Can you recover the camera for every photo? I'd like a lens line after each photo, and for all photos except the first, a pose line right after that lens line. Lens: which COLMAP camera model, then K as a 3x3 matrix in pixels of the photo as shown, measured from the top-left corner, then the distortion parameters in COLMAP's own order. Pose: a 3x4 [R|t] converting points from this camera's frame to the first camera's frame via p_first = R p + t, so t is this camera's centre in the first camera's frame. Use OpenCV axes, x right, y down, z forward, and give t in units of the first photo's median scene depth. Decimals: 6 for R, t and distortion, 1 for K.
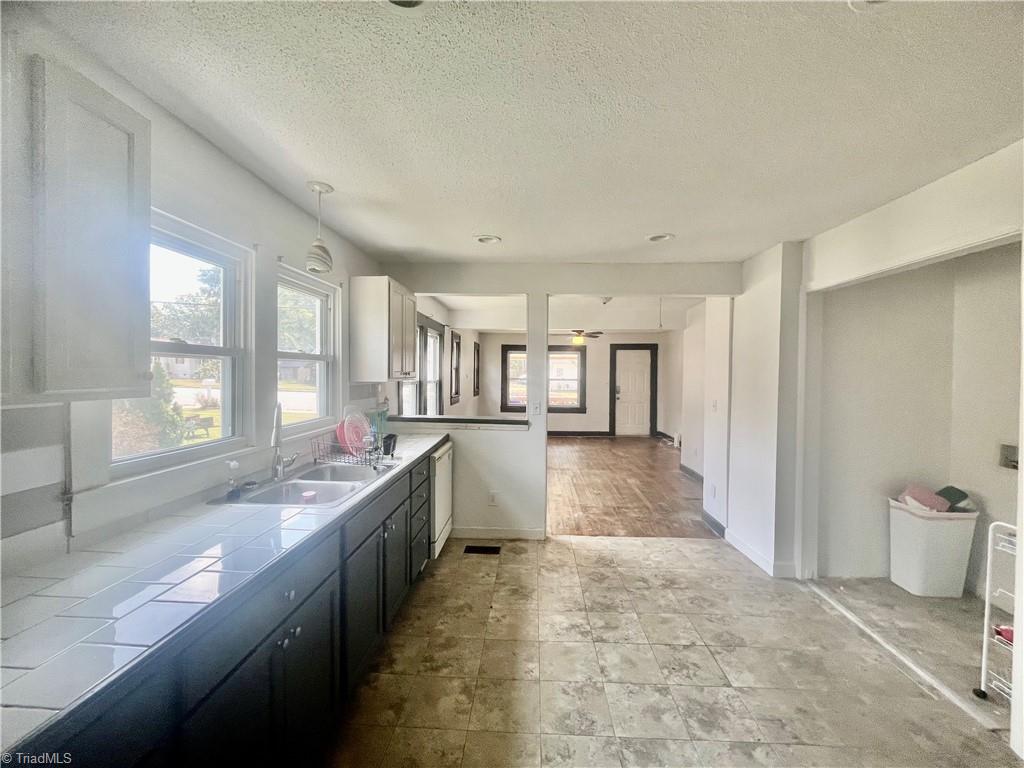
lens RADIAL K [[464.8, 0, 515.7], [0, 464.8, 376.0], [0, 0, 1]] dist [-0.000346, -0.000311]
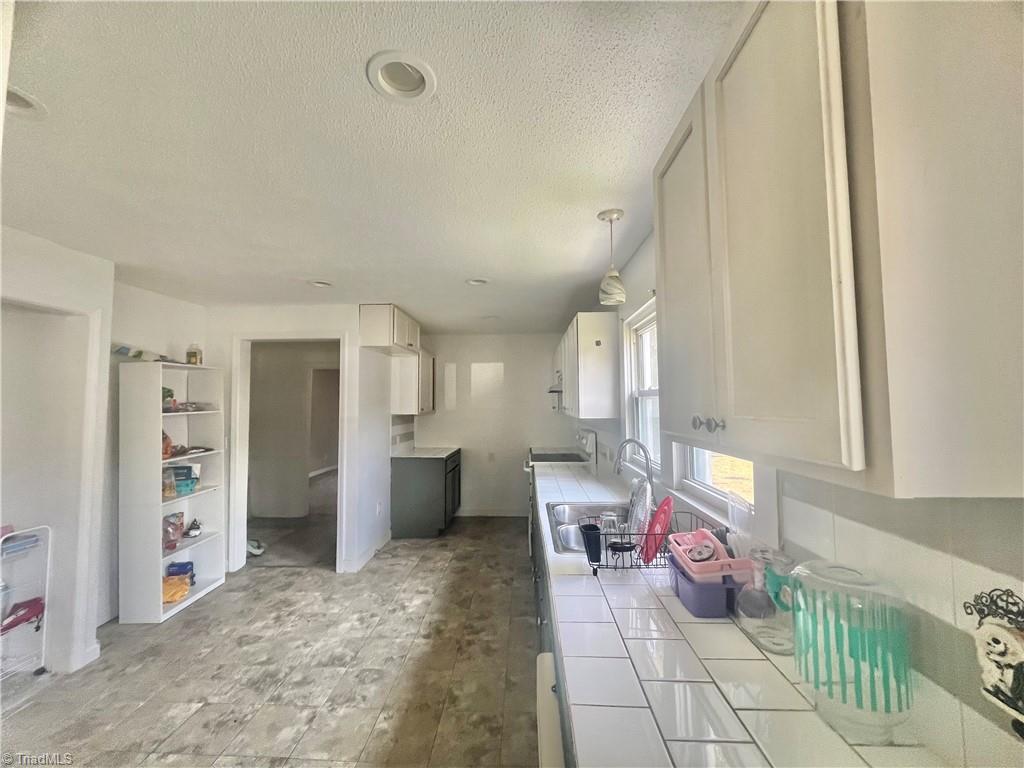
lens RADIAL K [[416.4, 0, 509.0], [0, 416.4, 380.5], [0, 0, 1]] dist [0.000086, -0.000003]
pose [[-0.999888, -0.002193, -0.014824, -0.193690], [-0.001478, 0.998842, -0.048092, -0.026801], [0.014912, -0.048065, -0.998733, 1.767575]]
